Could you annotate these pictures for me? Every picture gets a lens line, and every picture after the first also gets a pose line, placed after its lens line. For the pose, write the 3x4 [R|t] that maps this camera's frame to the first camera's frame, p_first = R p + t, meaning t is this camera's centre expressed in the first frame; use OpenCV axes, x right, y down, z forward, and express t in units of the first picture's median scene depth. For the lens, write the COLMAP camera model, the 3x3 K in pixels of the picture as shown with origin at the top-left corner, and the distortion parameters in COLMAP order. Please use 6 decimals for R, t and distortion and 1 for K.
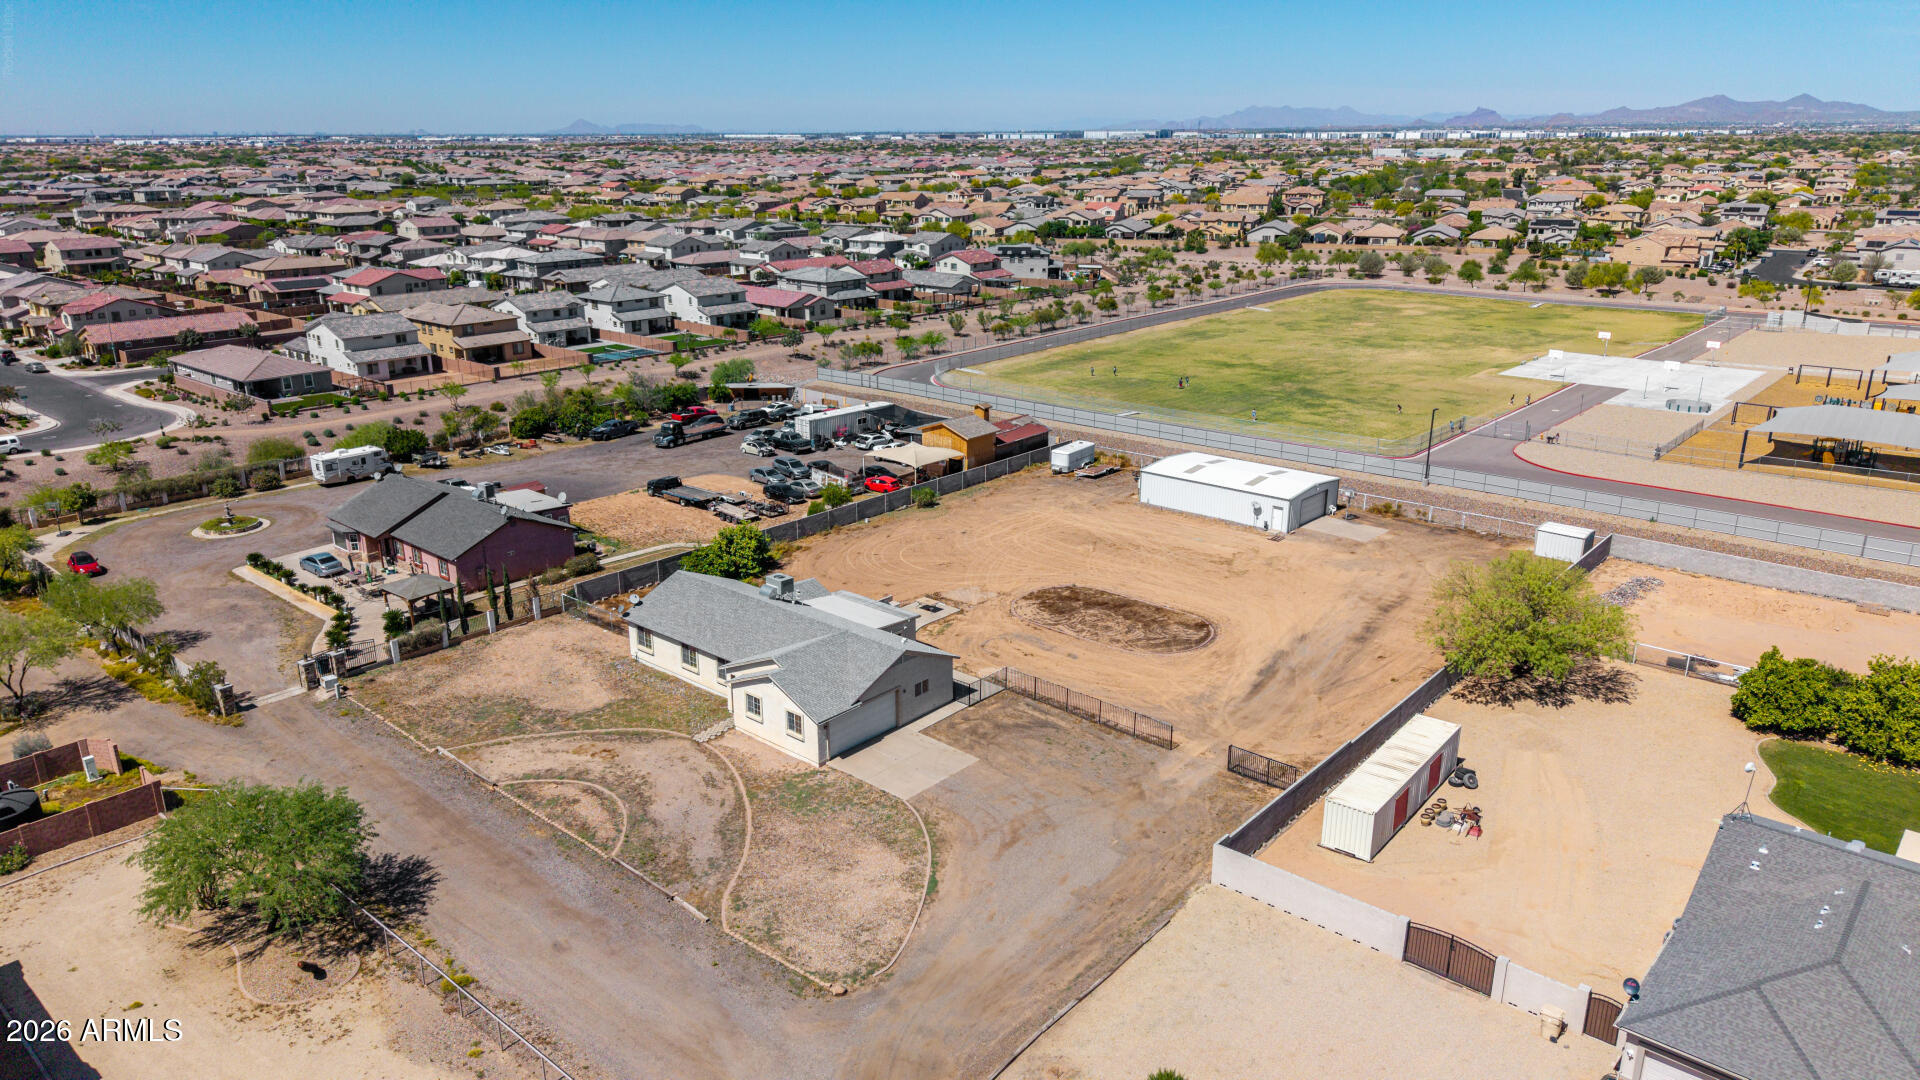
lens RADIAL K [[1287.1, 0, 960.8], [0, 1287.1, 517.9], [0, 0, 1]] dist [0.044871, -0.053368]
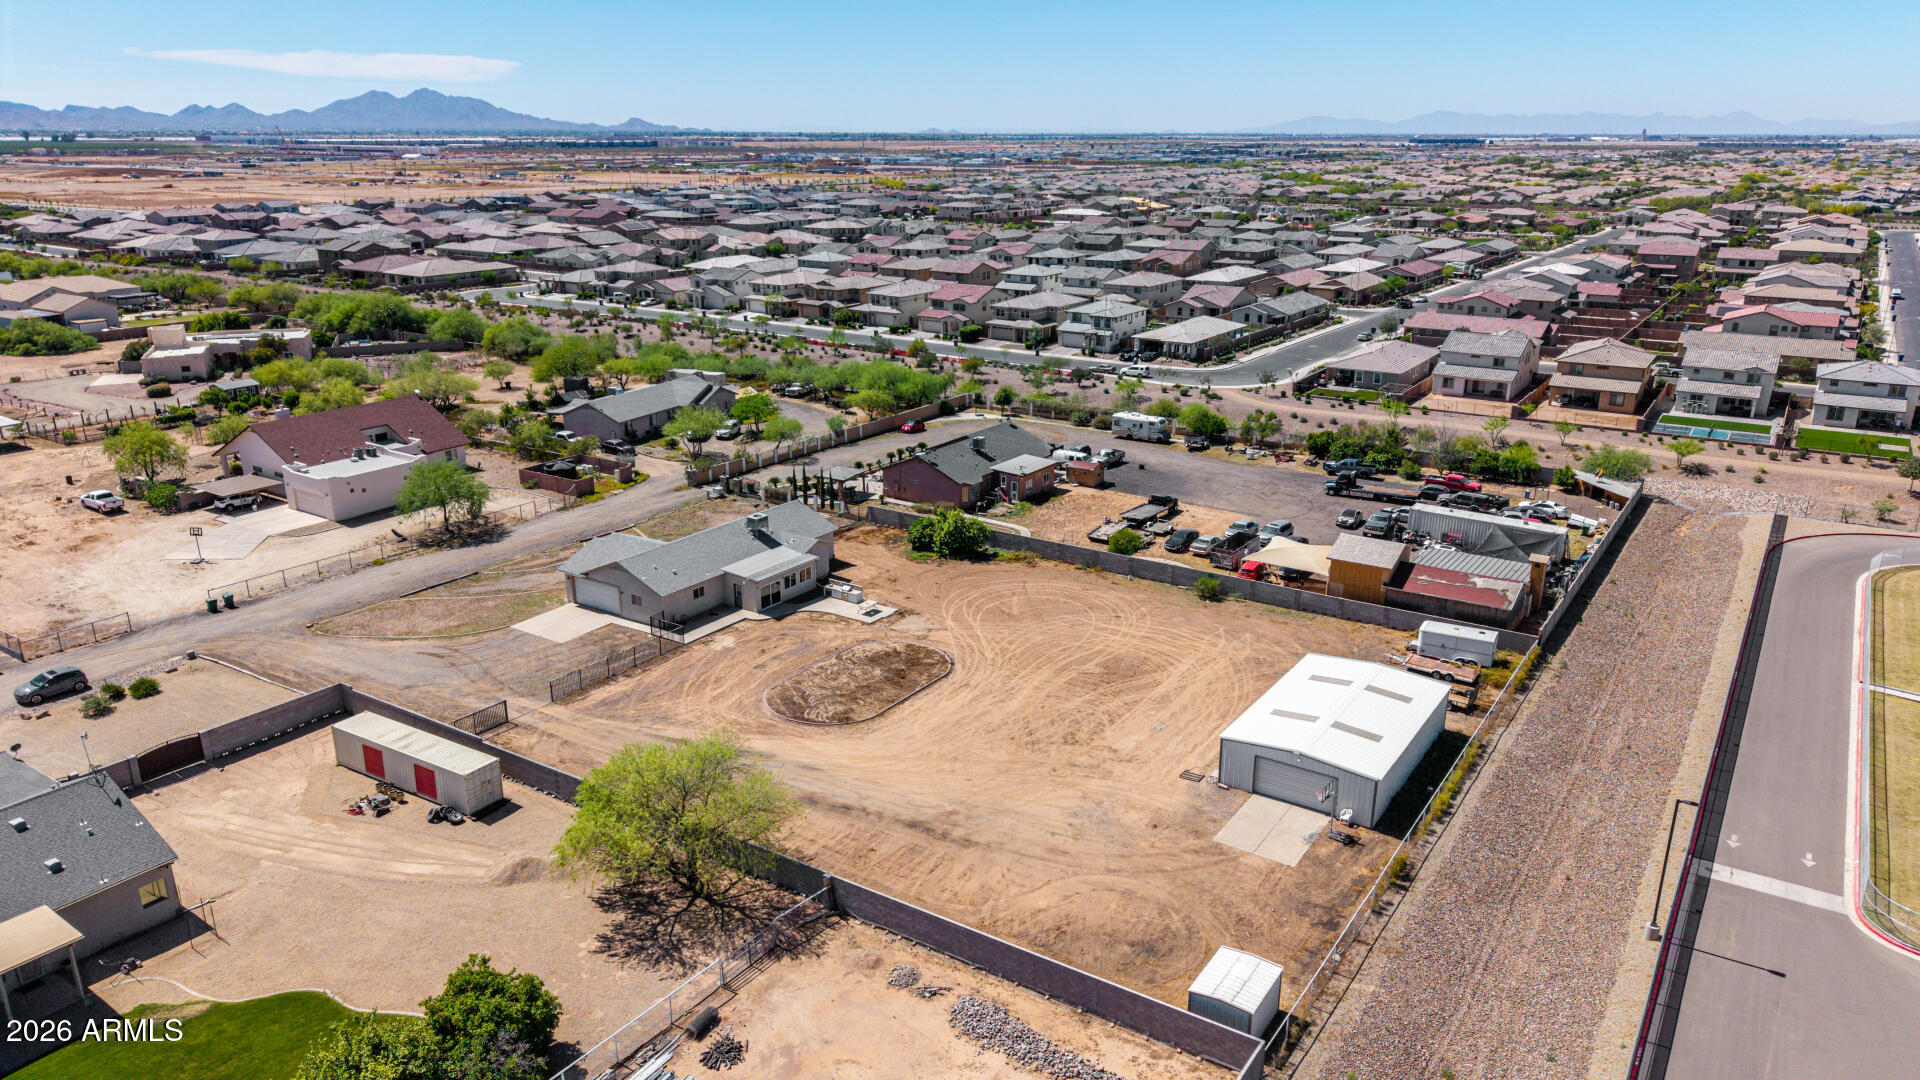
lens RADIAL K [[1287.1, 0, 967.0], [0, 1287.1, 527.2], [0, 0, 1]] dist [0.044871, -0.053368]
pose [[0.134440, 0.294100, -0.946272, 0.962358], [-0.288653, 0.925151, 0.246525, -0.279085], [0.947948, 0.240001, 0.209270, 0.789869]]
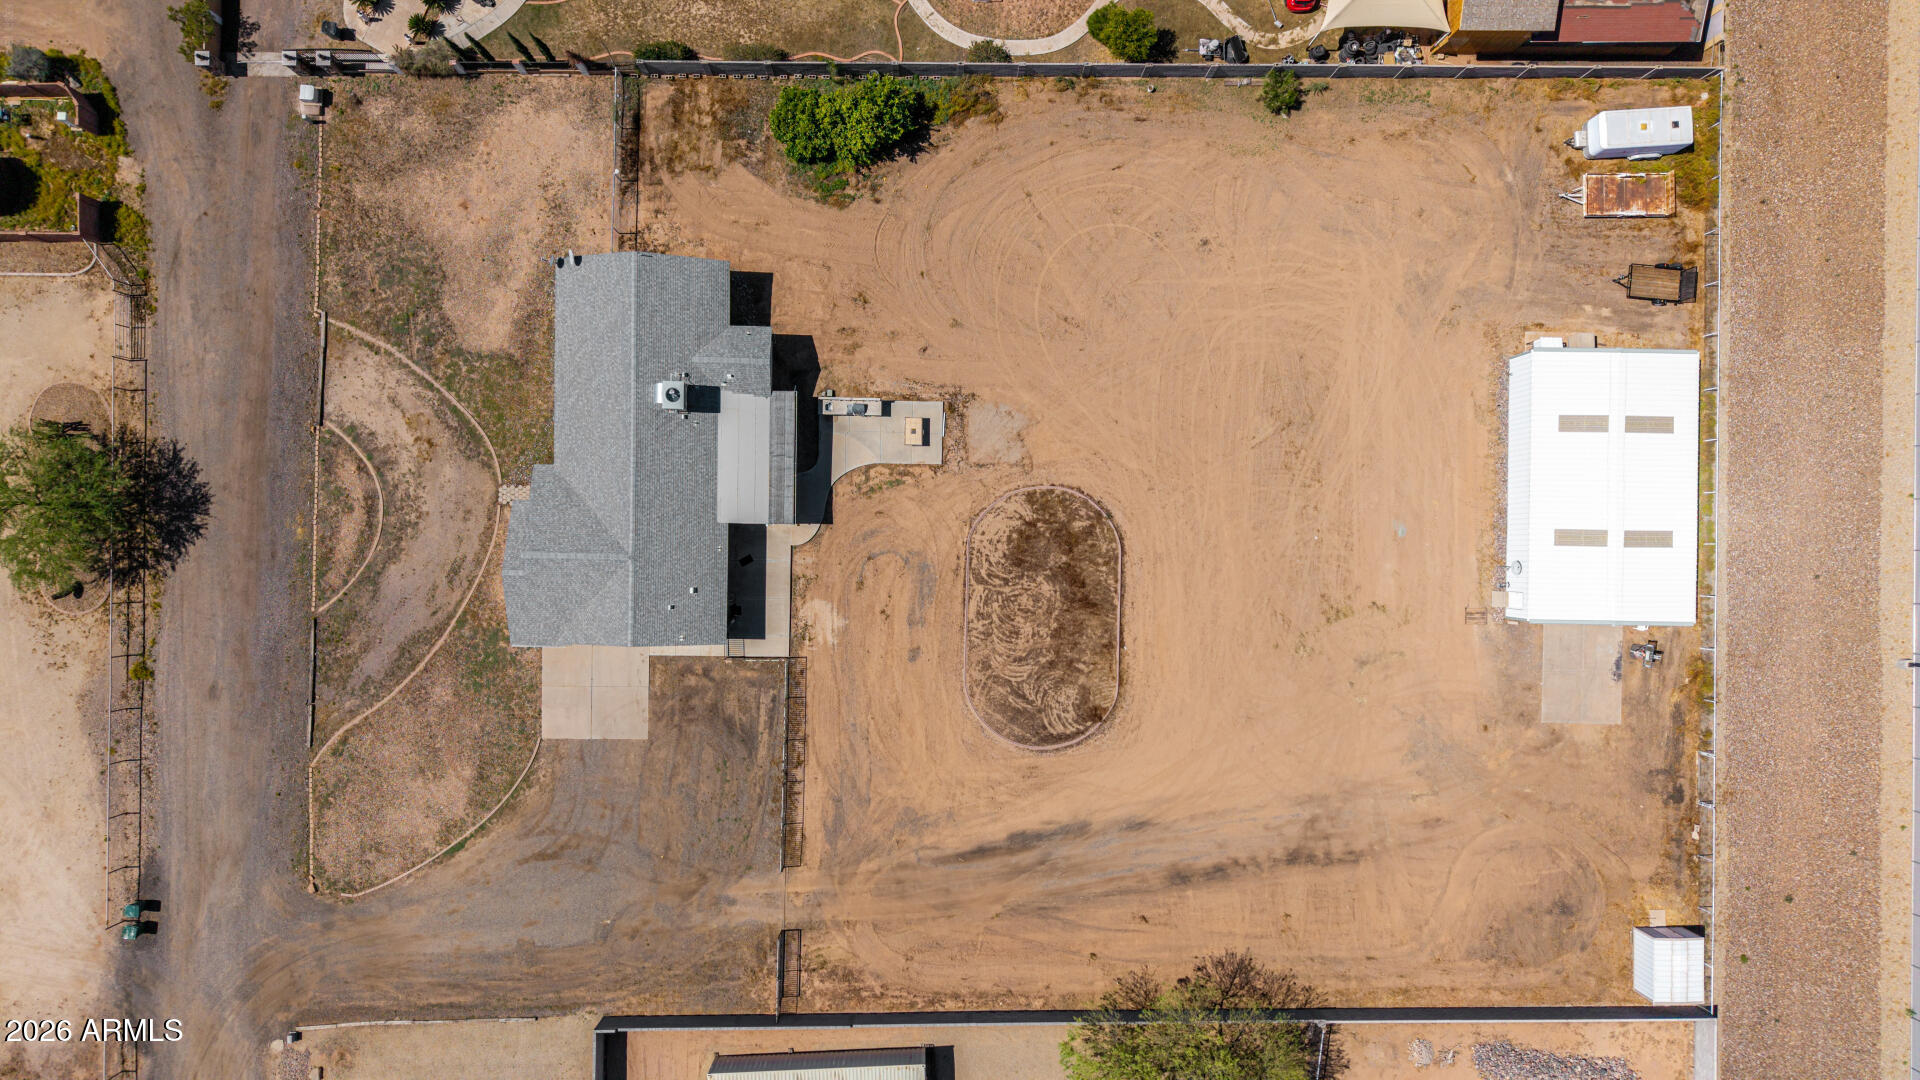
lens RADIAL K [[1287.1, 0, 969.1], [0, 1287.1, 544.4], [0, 0, 1]] dist [0.044871, -0.053368]
pose [[0.651358, 0.758655, 0.013205, 0.037145], [-0.235448, 0.185543, 0.954011, -0.652484], [0.721316, -0.624512, 0.299479, 0.704315]]
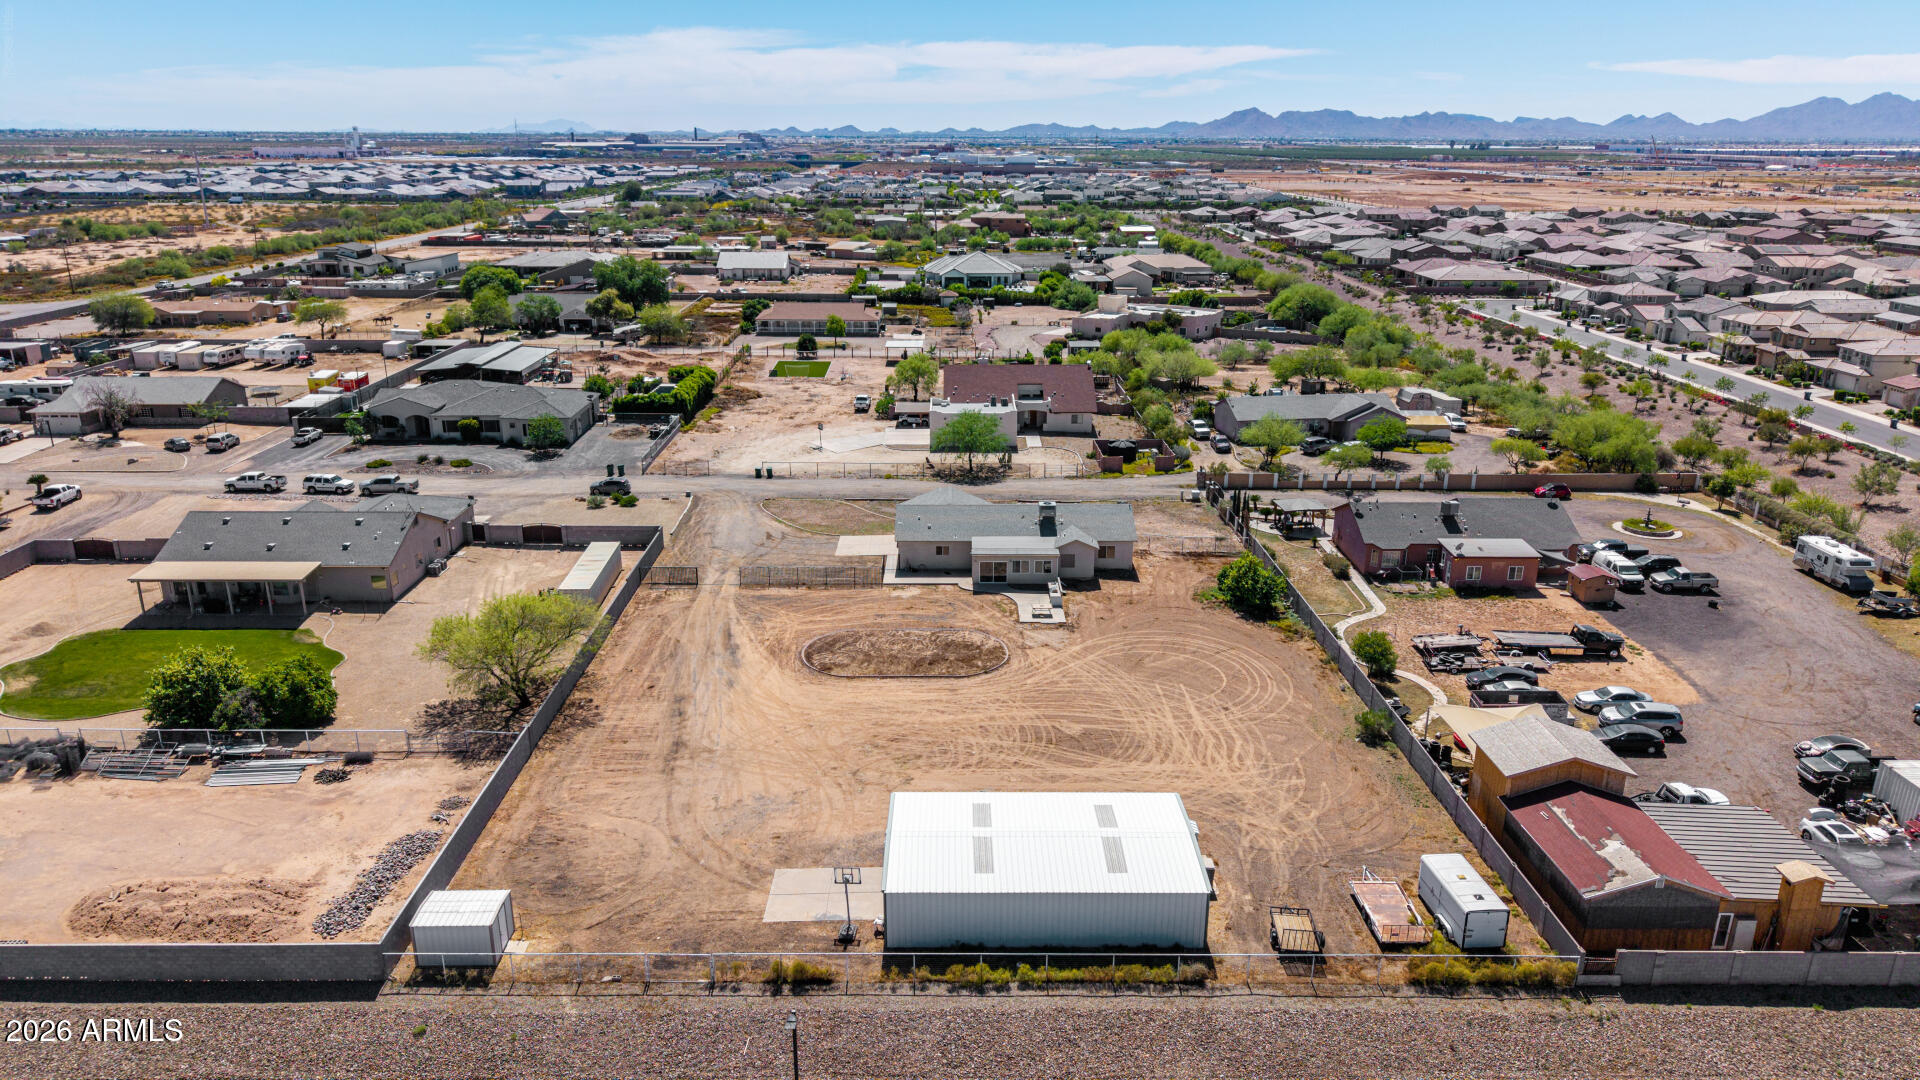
lens RADIAL K [[1287.1, 0, 960.3], [0, 1287.1, 530.4], [0, 0, 1]] dist [0.044871, -0.053368]
pose [[-0.745674, 0.195230, -0.637068, 0.679351], [-0.193401, 0.851534, 0.487325, -0.487826], [0.637626, 0.486595, -0.597209, 1.499882]]
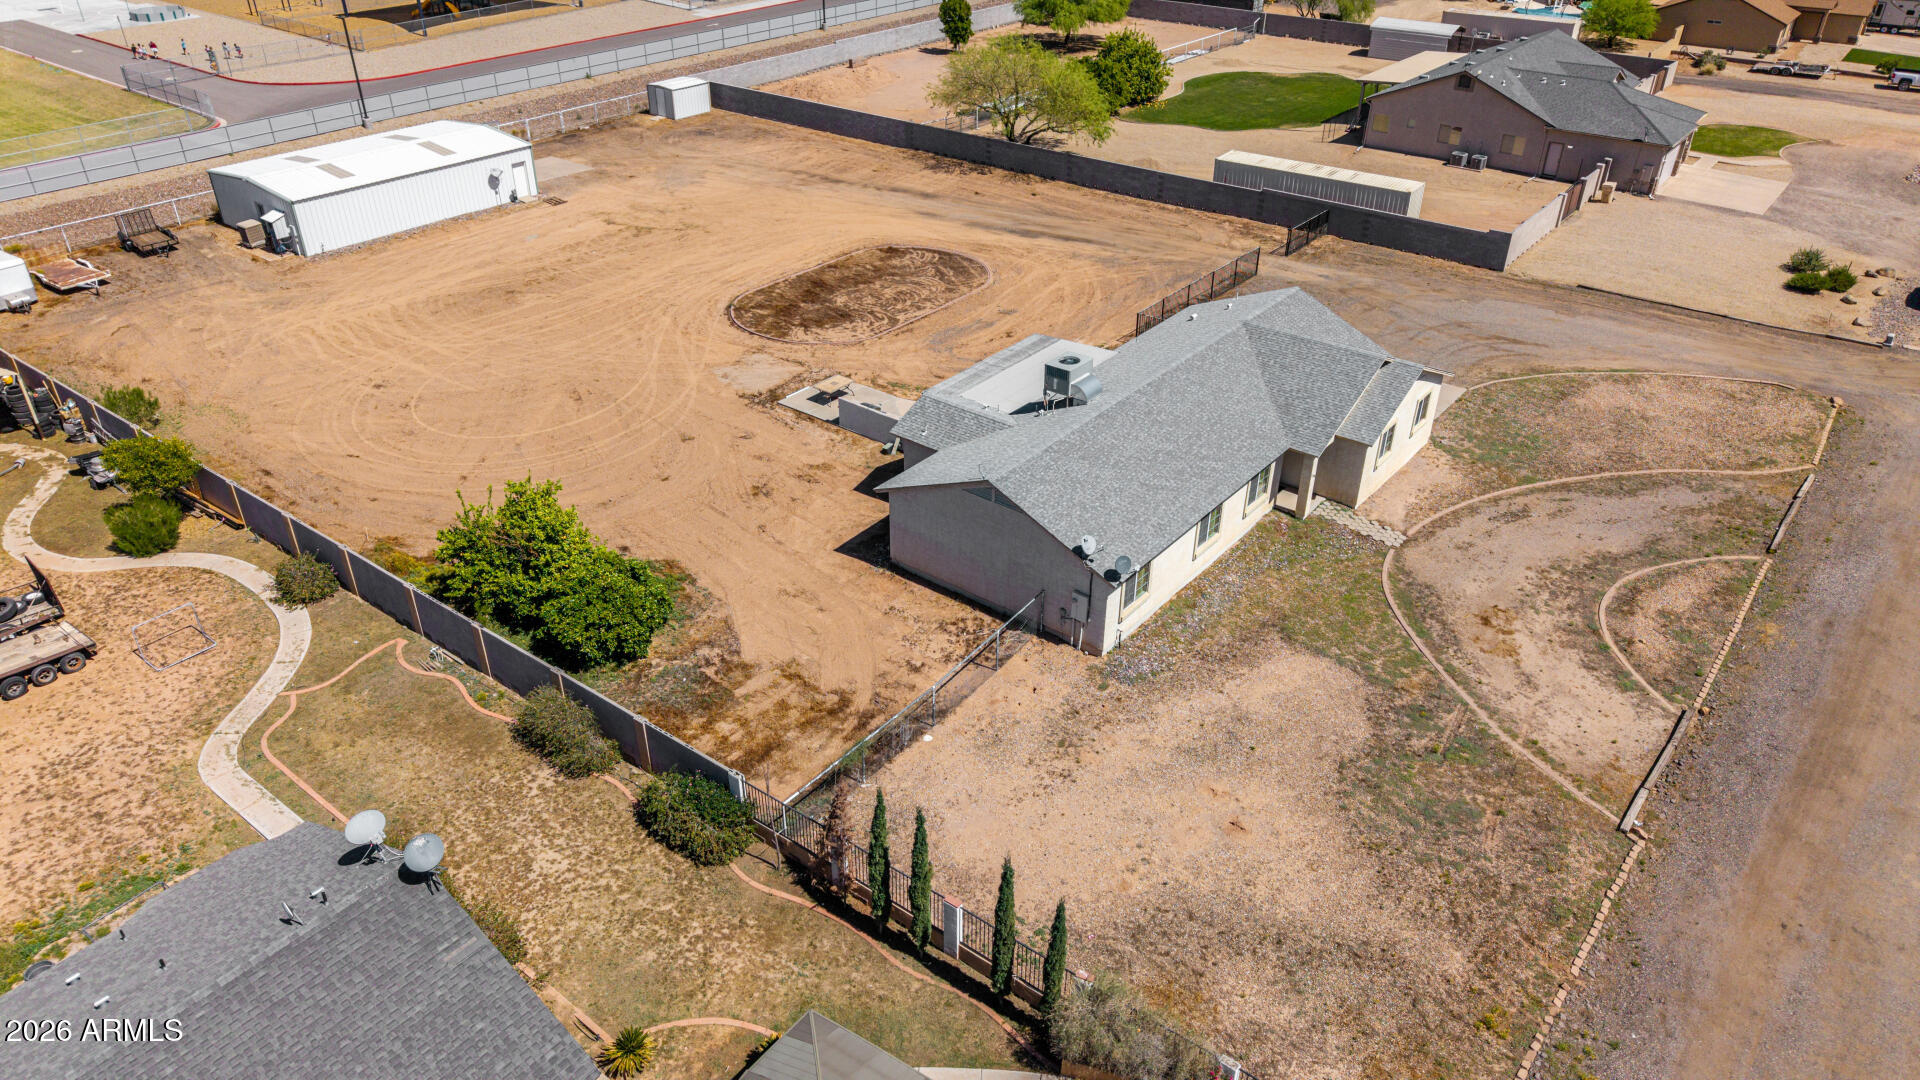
lens RADIAL K [[1287.1, 0, 957.6], [0, 1287.1, 541.1], [0, 0, 1]] dist [0.044871, -0.053368]
pose [[-0.057324, -0.521879, 0.851091, -0.543388], [0.281277, 0.809517, 0.515331, -0.157579], [-0.957913, 0.268934, 0.100388, 0.857992]]
